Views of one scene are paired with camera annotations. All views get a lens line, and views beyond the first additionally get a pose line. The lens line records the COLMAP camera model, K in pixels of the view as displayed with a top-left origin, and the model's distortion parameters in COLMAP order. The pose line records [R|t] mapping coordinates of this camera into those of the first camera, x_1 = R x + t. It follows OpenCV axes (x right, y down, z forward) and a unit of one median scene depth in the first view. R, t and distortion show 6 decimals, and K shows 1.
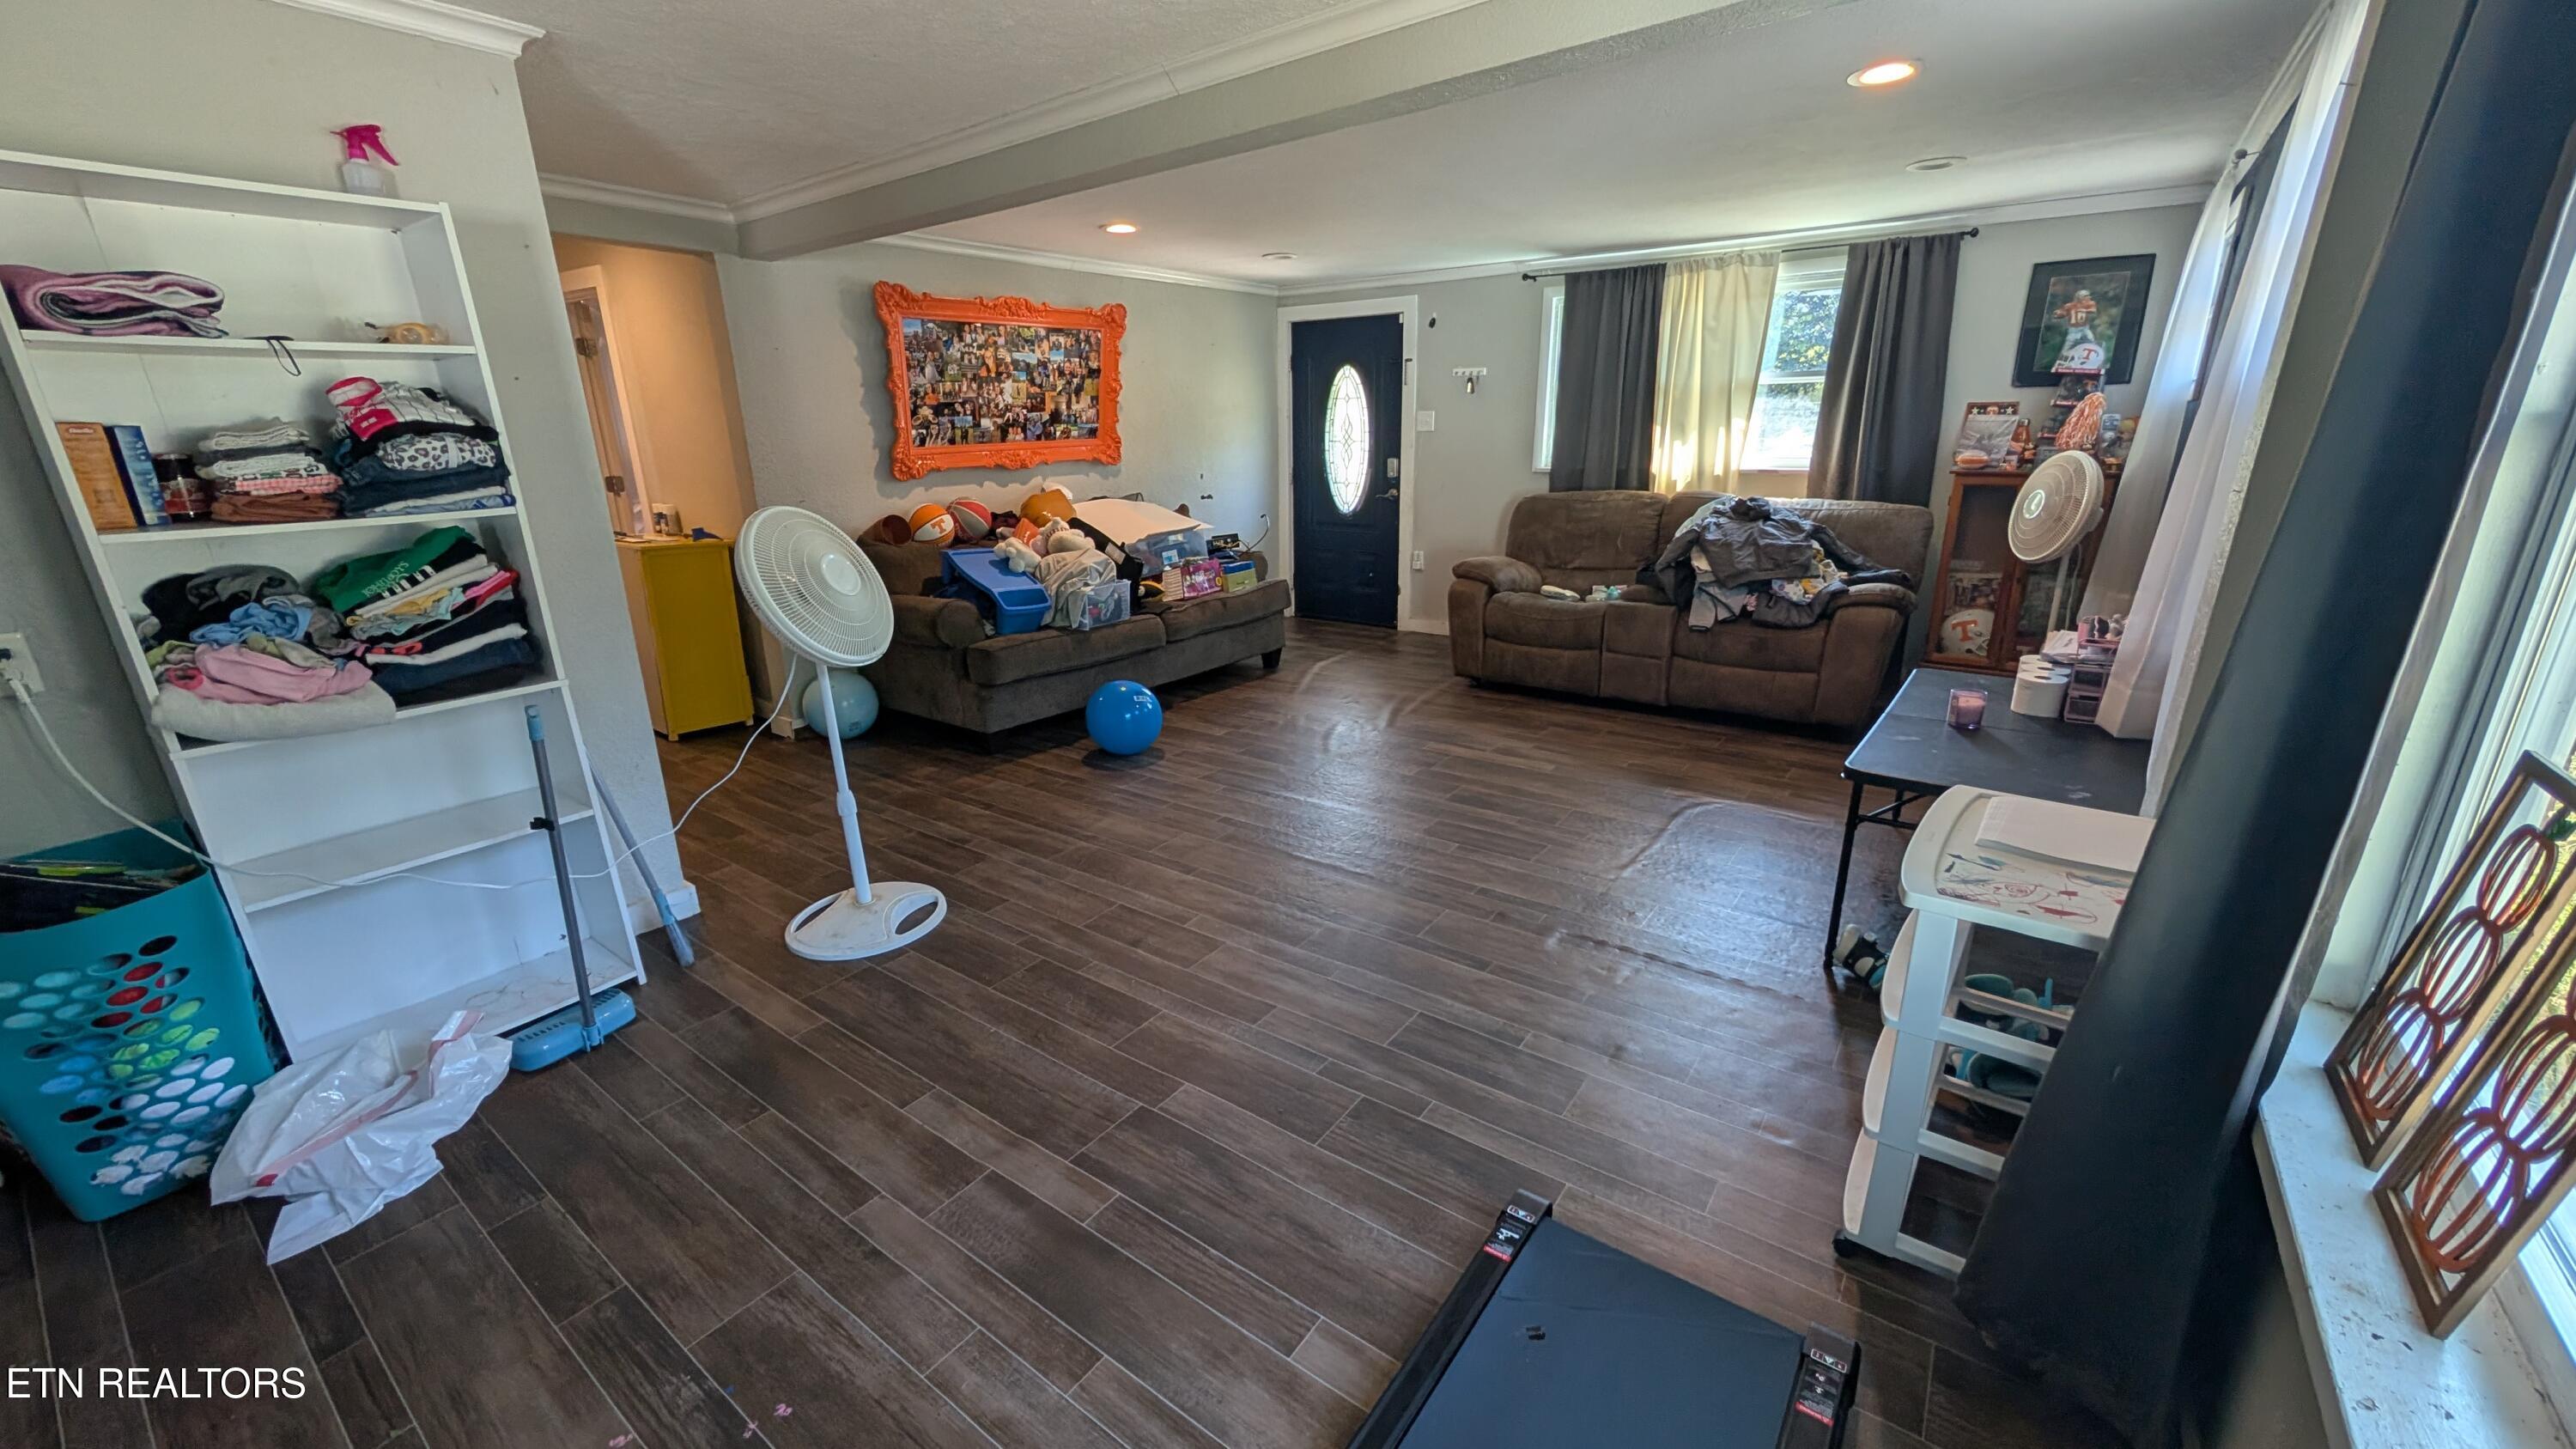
lens RADIAL K [[976.0, 0, 1291.0], [0, 976.0, 726.8], [0, 0, 1]] dist [-0.001377, 0.000685]
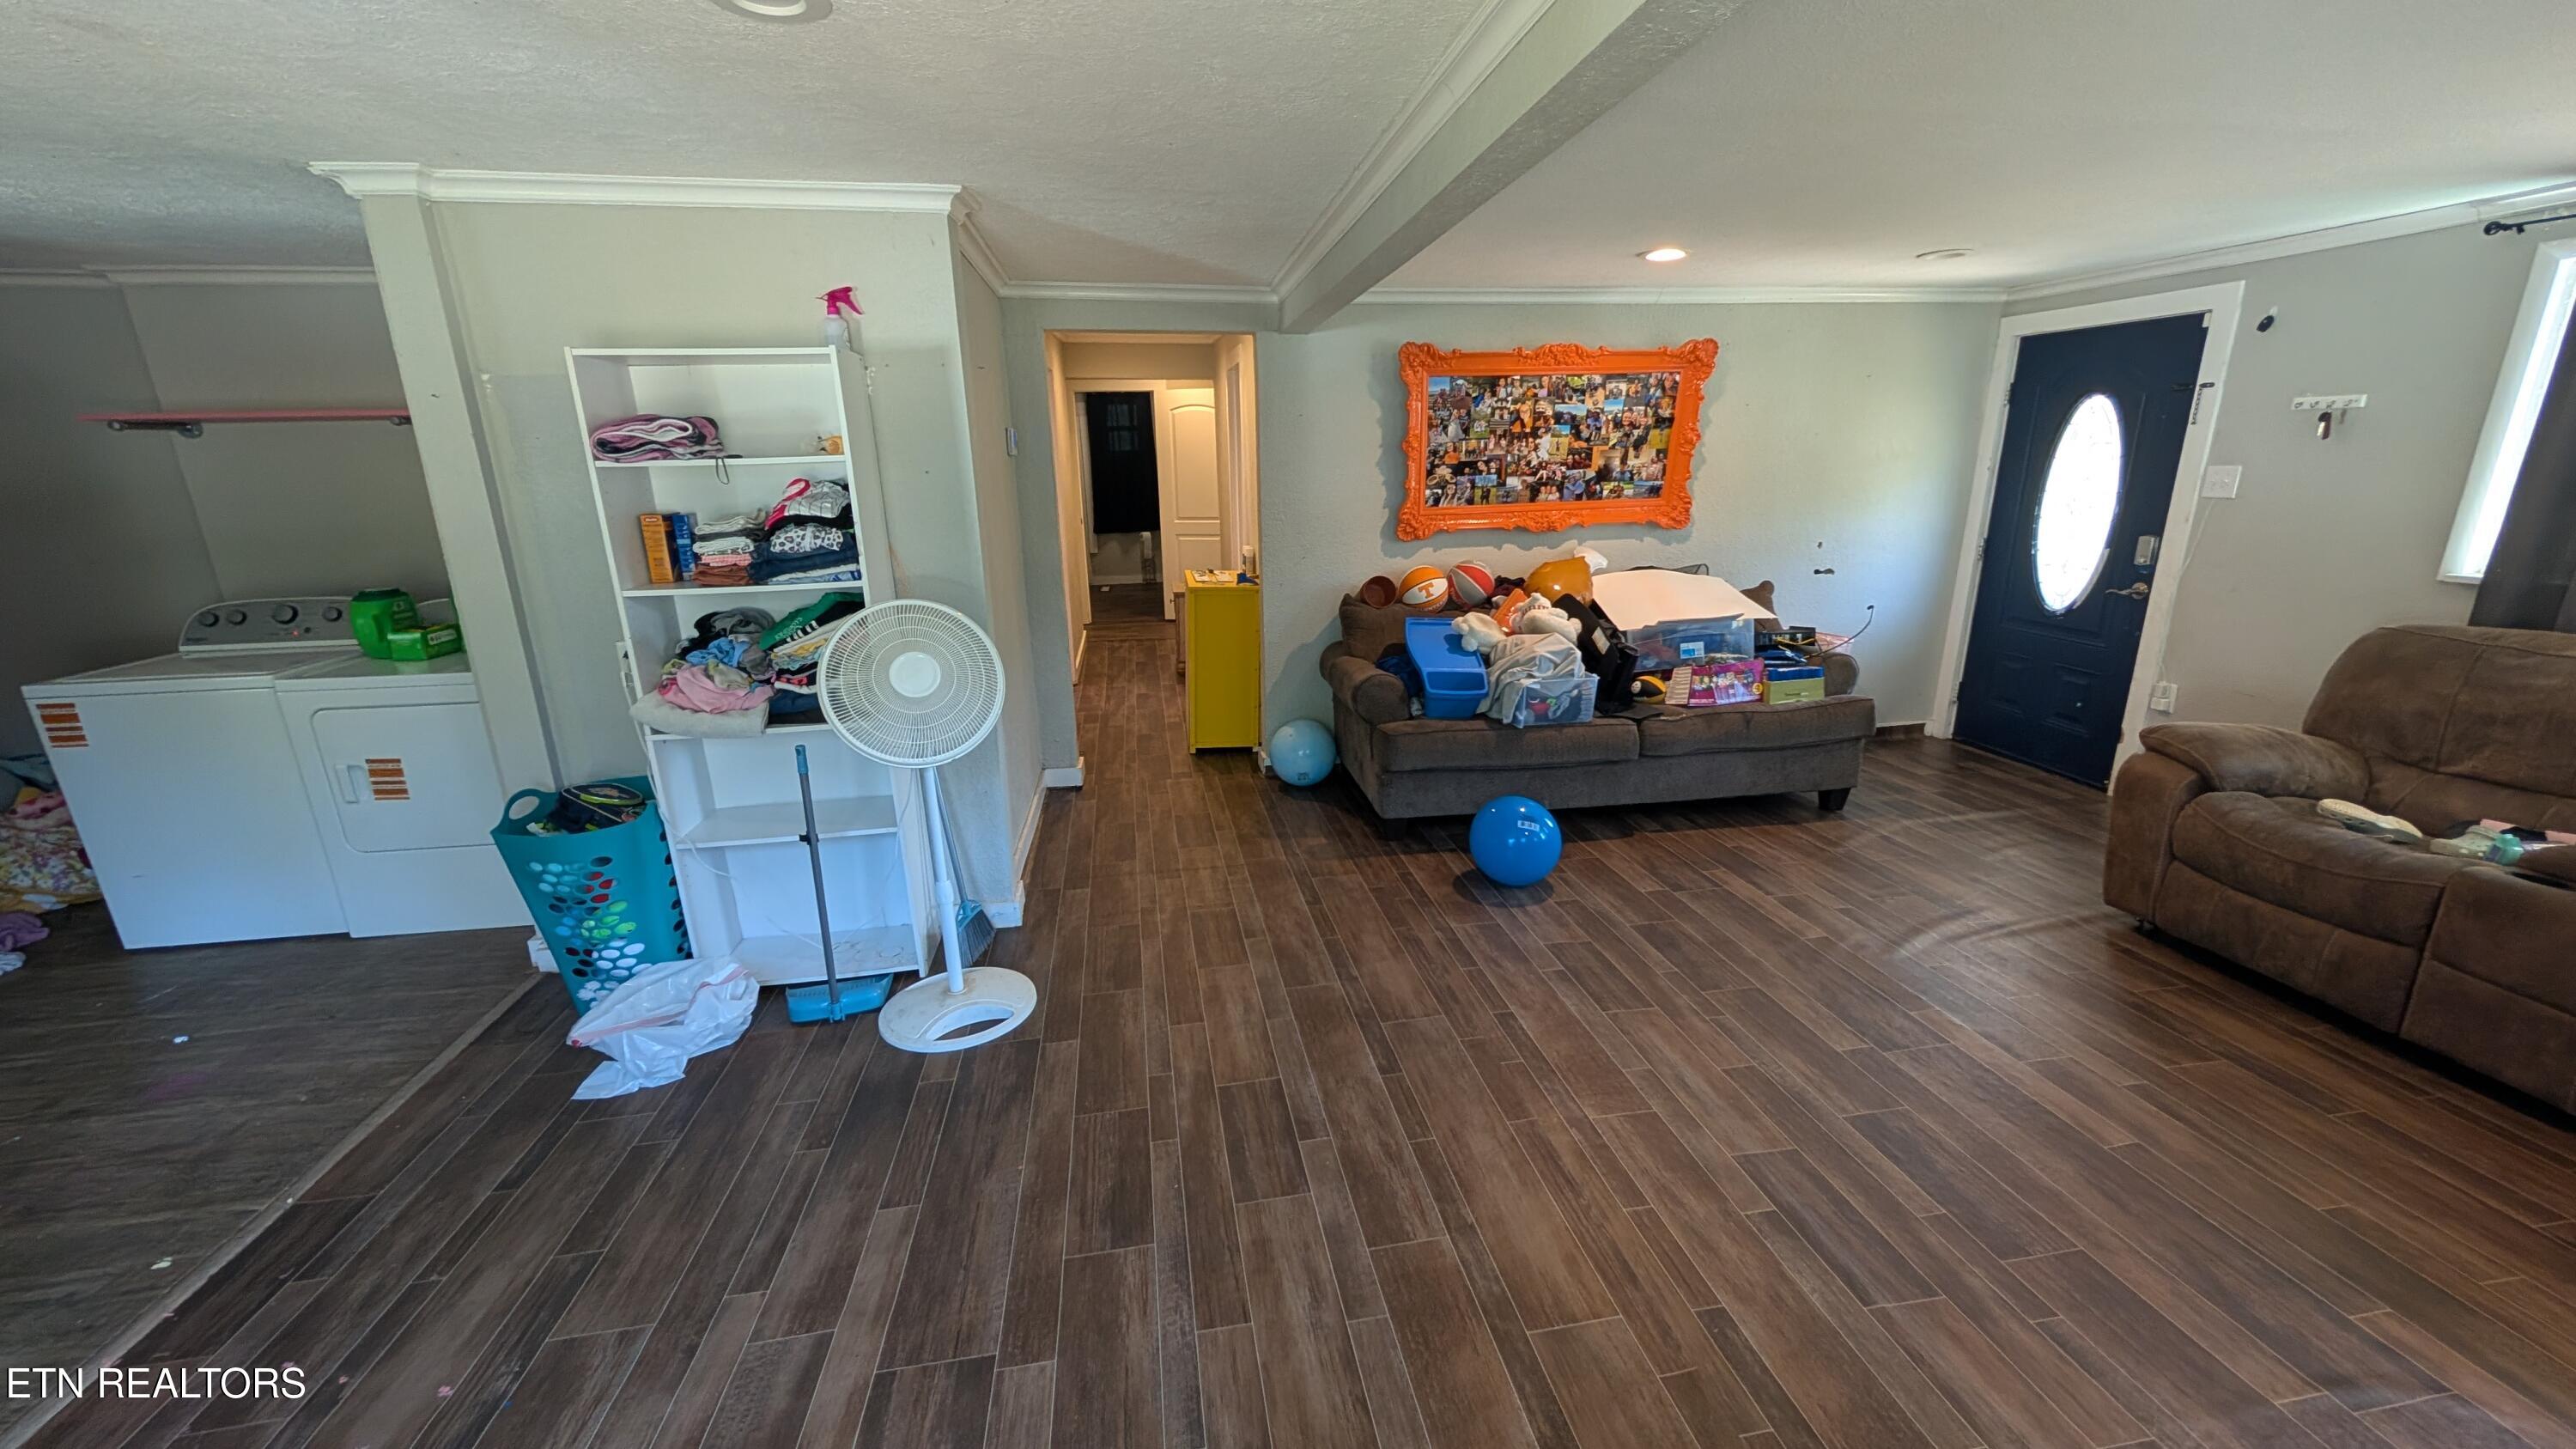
lens RADIAL K [[976.0, 0, 1290.6], [0, 976.0, 727.4], [0, 0, 1]] dist [-0.001377, 0.000685]
pose [[0.717911, 0.189437, -0.669863, 0.221324], [-0.201403, 0.977631, 0.060625, -0.109966], [0.666363, 0.091389, 0.740005, 0.223128]]
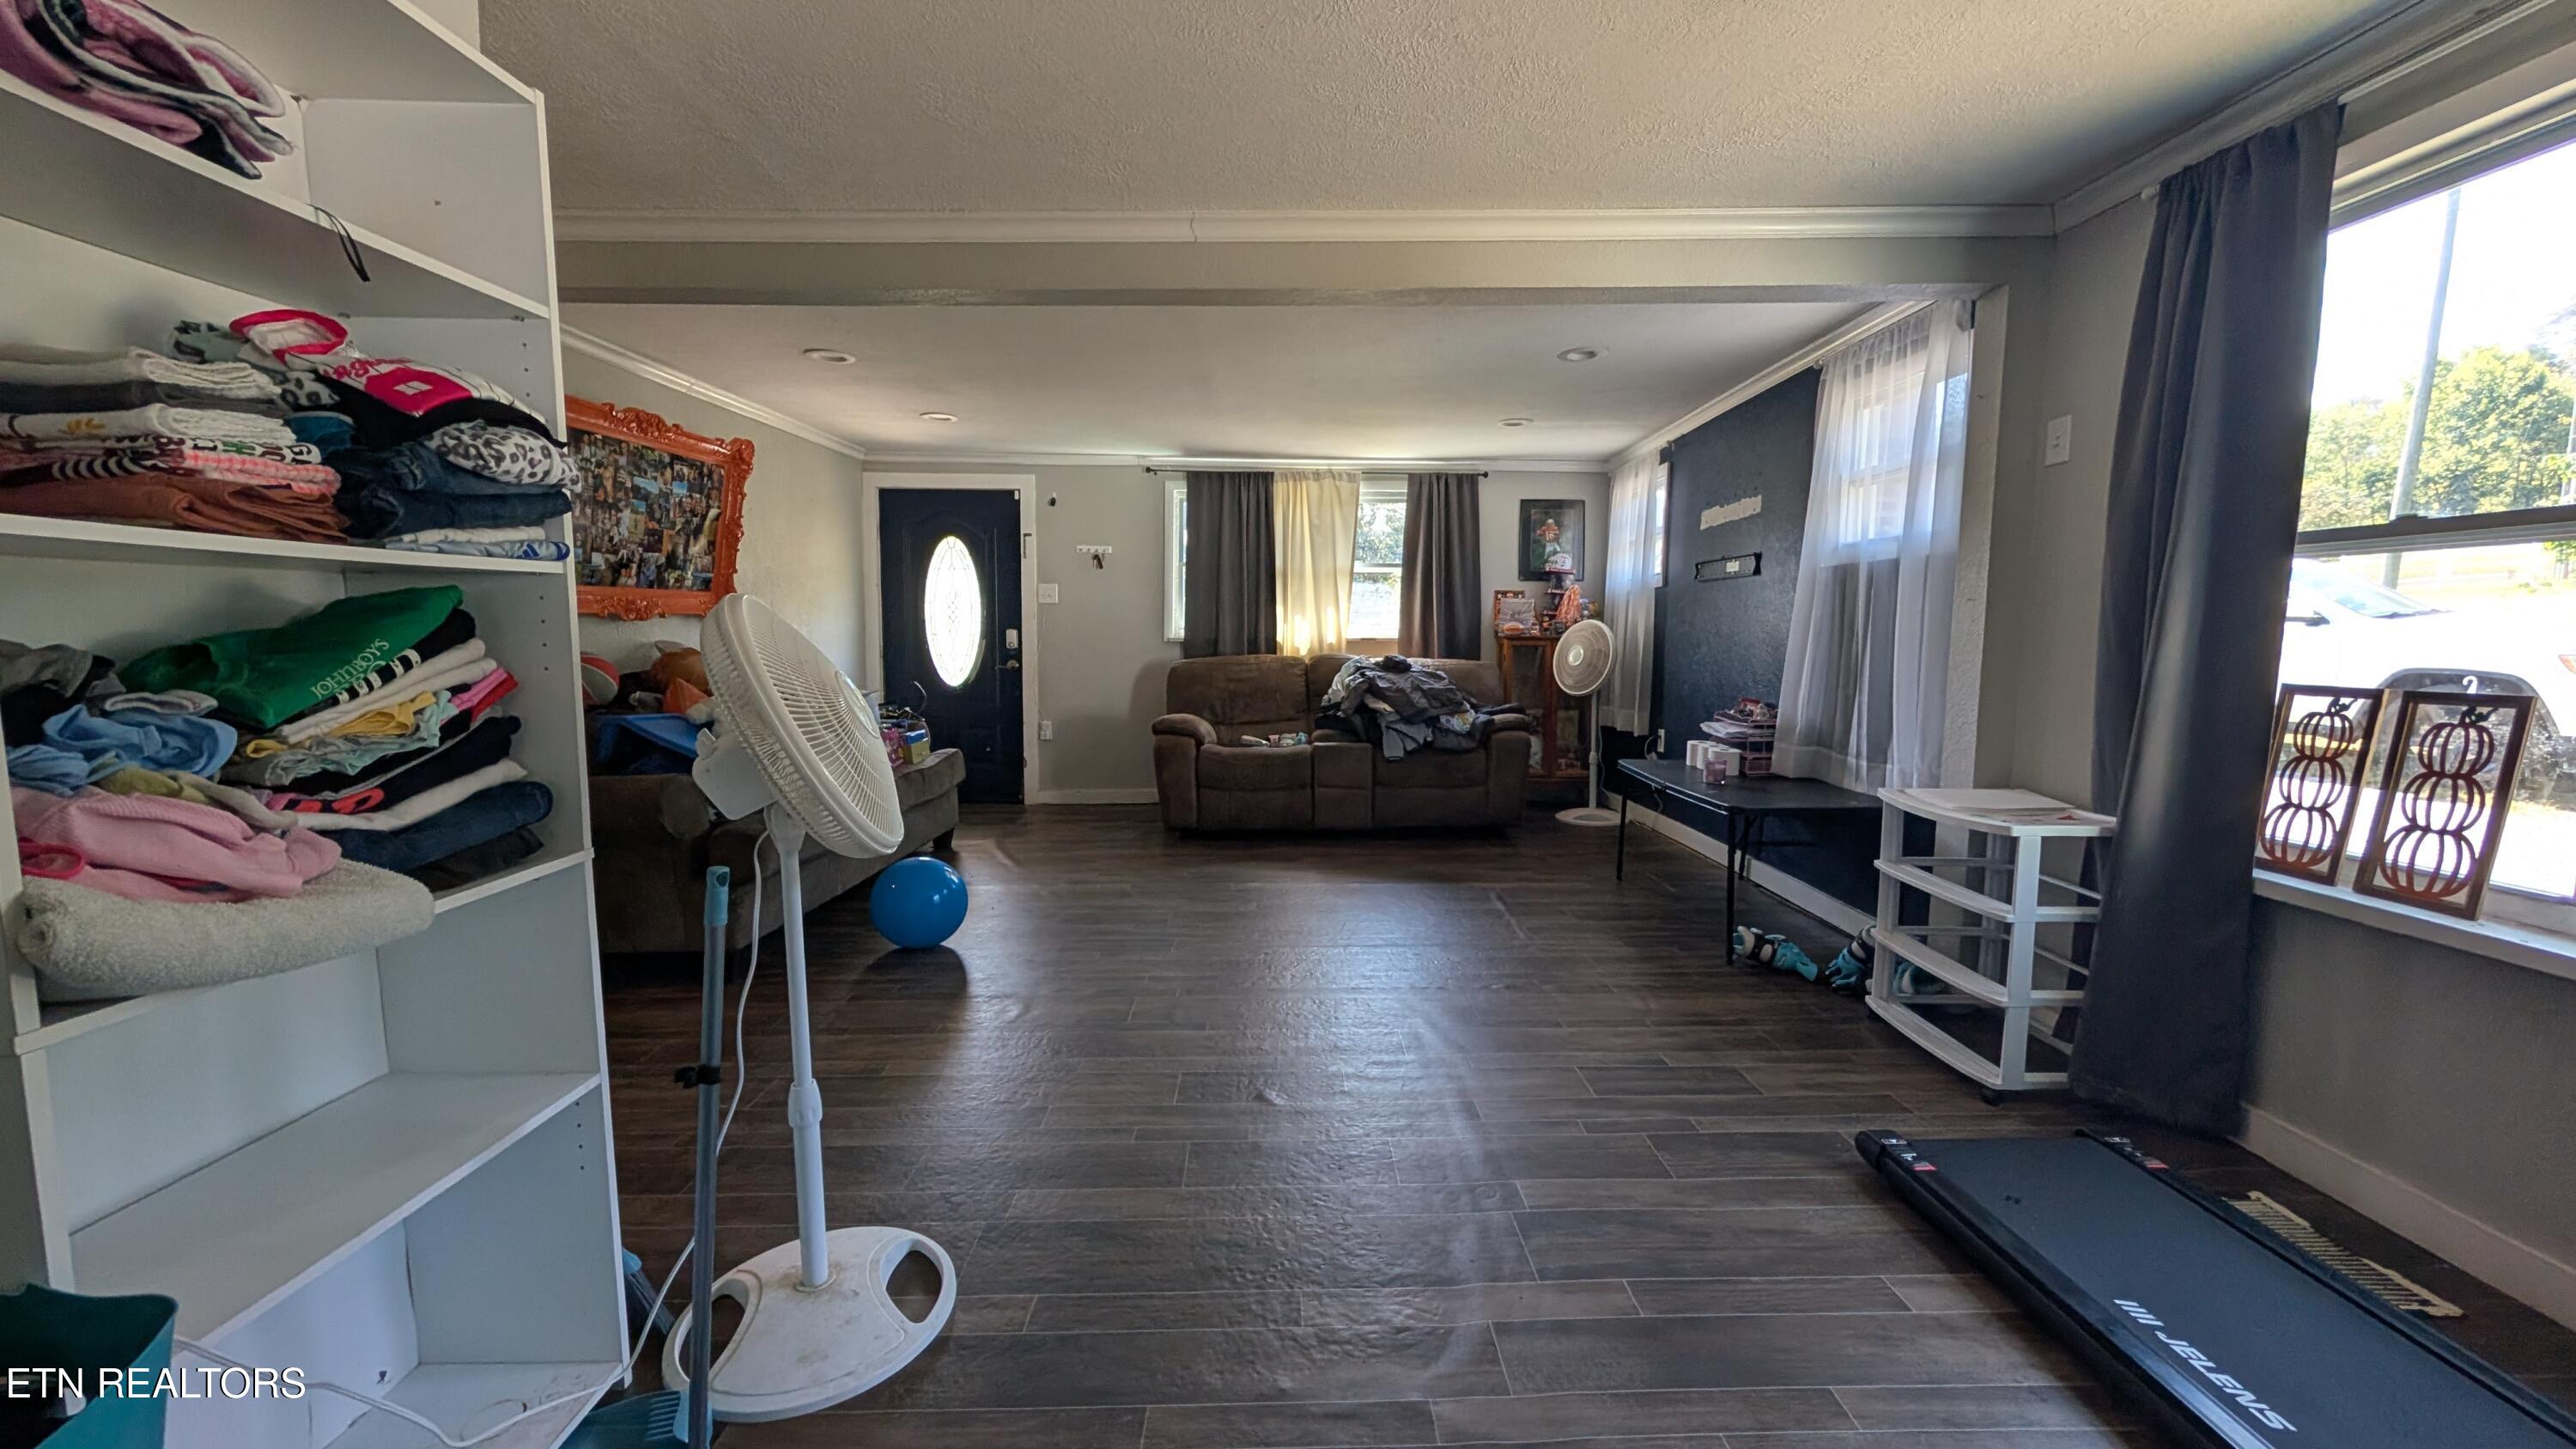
lens RADIAL K [[976.0, 0, 1292.4], [0, 976.0, 723.6], [0, 0, 1]] dist [-0.001377, 0.000685]
pose [[0.794427, -0.035637, 0.606313, -0.388935], [0.161771, 0.974631, -0.154676, 0.020163], [-0.585419, 0.220962, 0.780038, 0.133803]]
